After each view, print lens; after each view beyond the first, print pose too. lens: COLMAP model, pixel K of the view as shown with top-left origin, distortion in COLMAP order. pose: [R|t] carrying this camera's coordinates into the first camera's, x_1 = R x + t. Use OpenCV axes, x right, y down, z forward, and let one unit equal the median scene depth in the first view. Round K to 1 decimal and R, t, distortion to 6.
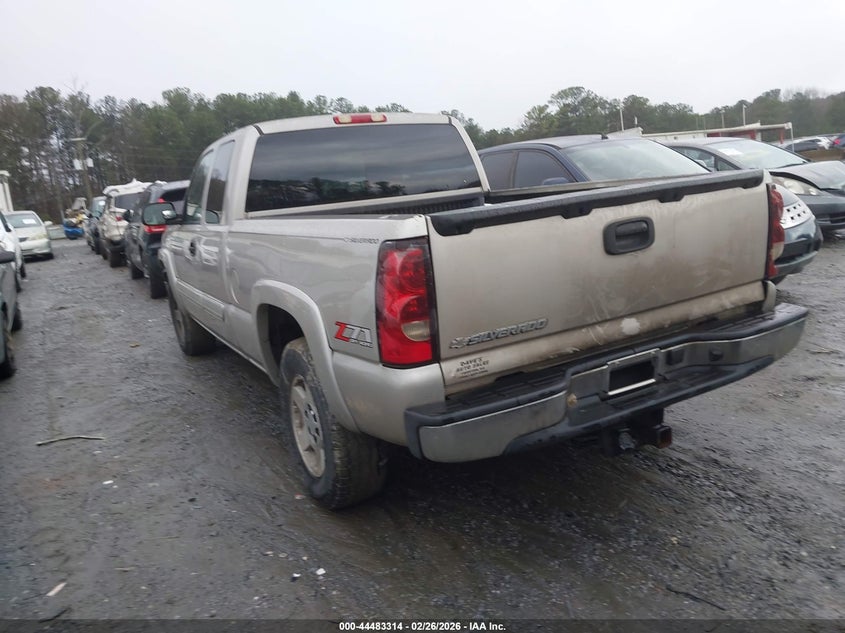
lens RADIAL K [[659.8, 0, 422.5], [0, 659.8, 316.5], [0, 0, 1]] dist [0.001453, -0.005981]
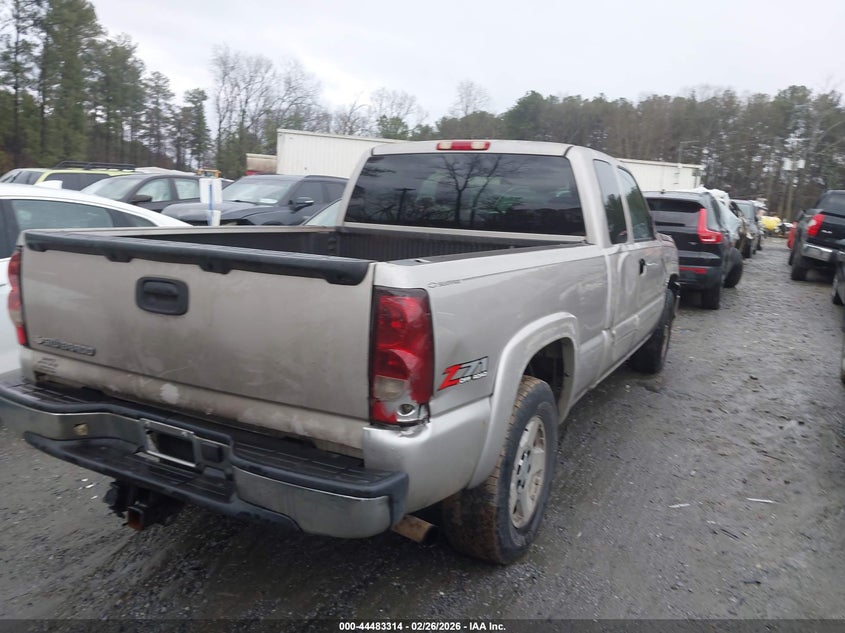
lens RADIAL K [[659.8, 0, 422.5], [0, 659.8, 316.5], [0, 0, 1]] dist [0.001453, -0.005981]
pose [[0.536287, 0.259269, -0.803228, 1.140825], [-0.257536, 0.956535, 0.136806, -0.285779], [0.803786, 0.133492, 0.579748, 0.689598]]
